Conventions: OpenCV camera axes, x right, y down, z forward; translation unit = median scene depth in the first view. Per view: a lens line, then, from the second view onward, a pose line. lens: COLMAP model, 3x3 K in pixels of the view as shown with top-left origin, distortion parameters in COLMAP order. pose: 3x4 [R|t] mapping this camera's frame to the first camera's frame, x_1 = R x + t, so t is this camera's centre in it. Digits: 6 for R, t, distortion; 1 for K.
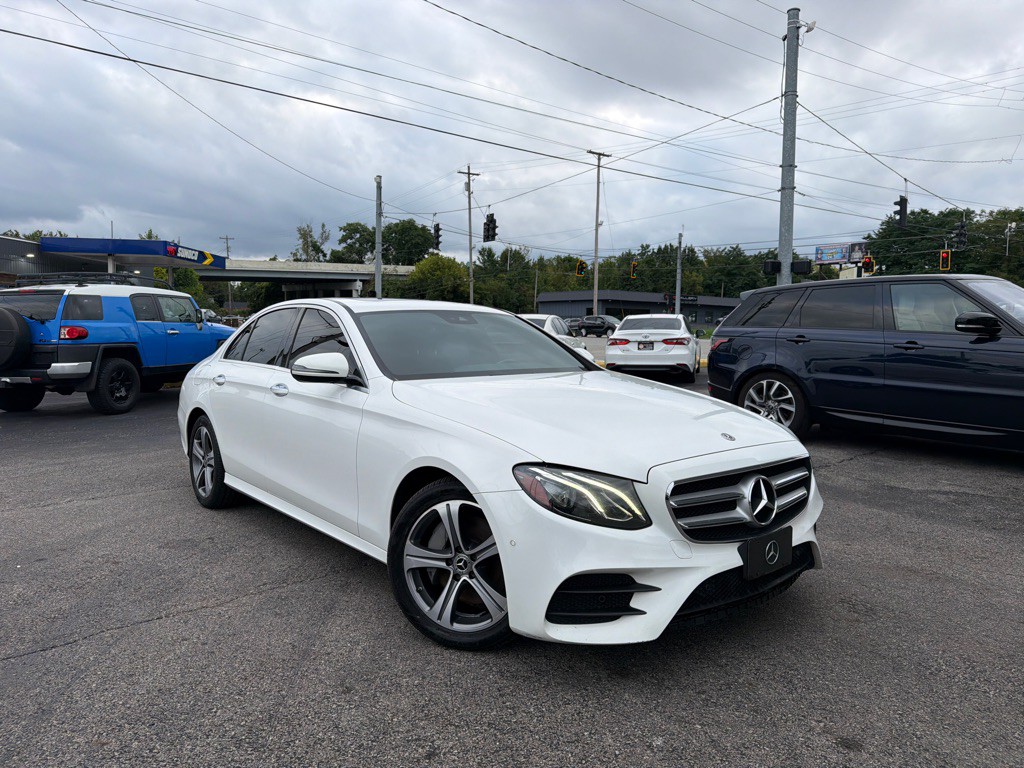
lens RADIAL K [[712.5, 0, 512.0], [0, 712.5, 384.0], [0, 0, 1]] dist [0.080415, -0.107678]
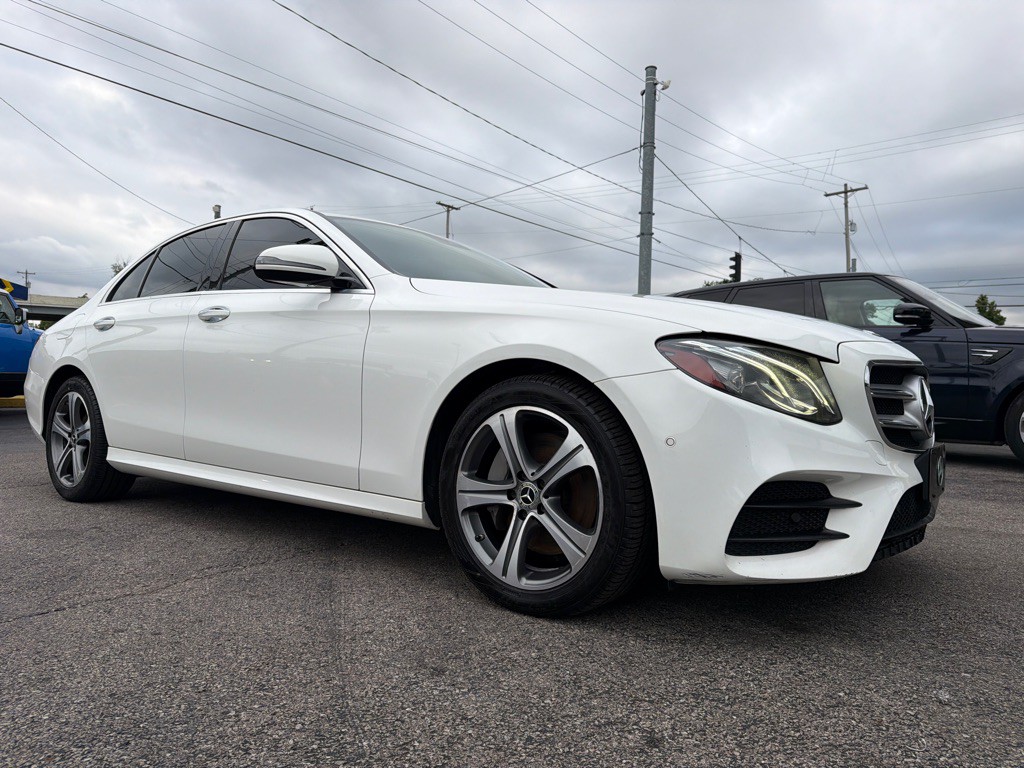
lens RADIAL K [[713.0, 0, 511.1], [0, 713.0, 388.7], [0, 0, 1]] dist [0.093852, -0.136599]
pose [[0.975646, 0.014832, 0.218848, -0.053083], [0.000307, 0.997618, -0.068980, 0.038013], [-0.219350, 0.067367, 0.973318, 0.061019]]
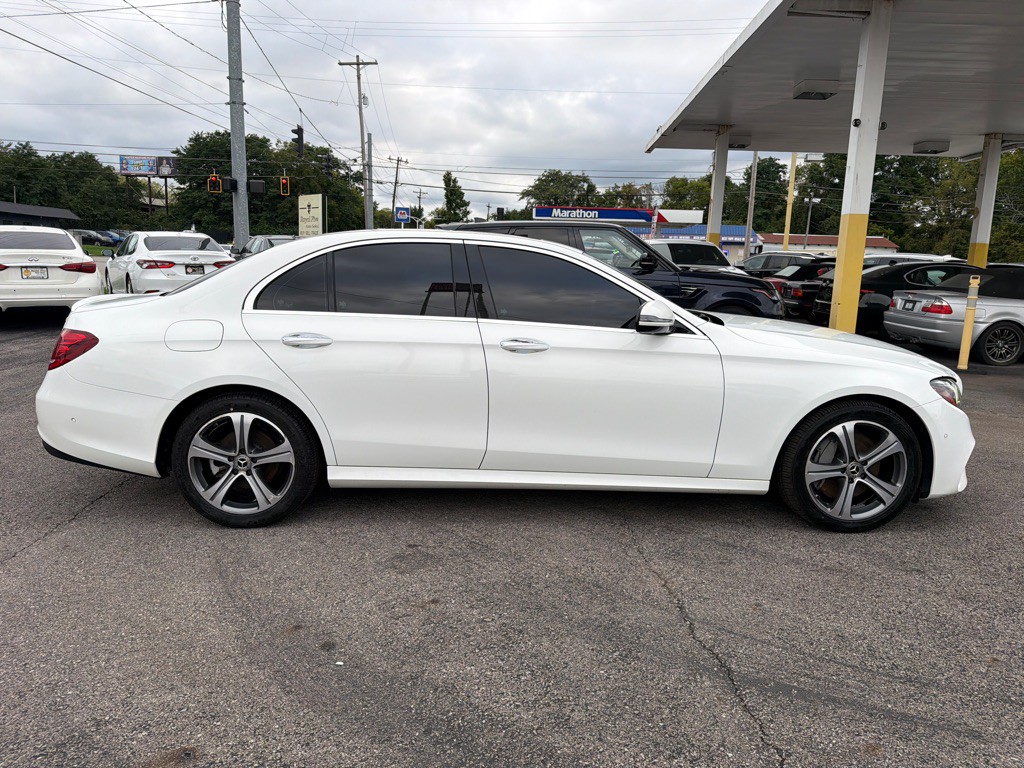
lens RADIAL K [[710.9, 0, 510.3], [0, 710.9, 386.0], [0, 0, 1]] dist [0.093960, -0.146184]
pose [[0.619591, -0.127618, 0.774481, -0.278410], [0.036356, 0.990301, 0.134096, -0.016236], [-0.784082, -0.054928, 0.618221, 0.137826]]
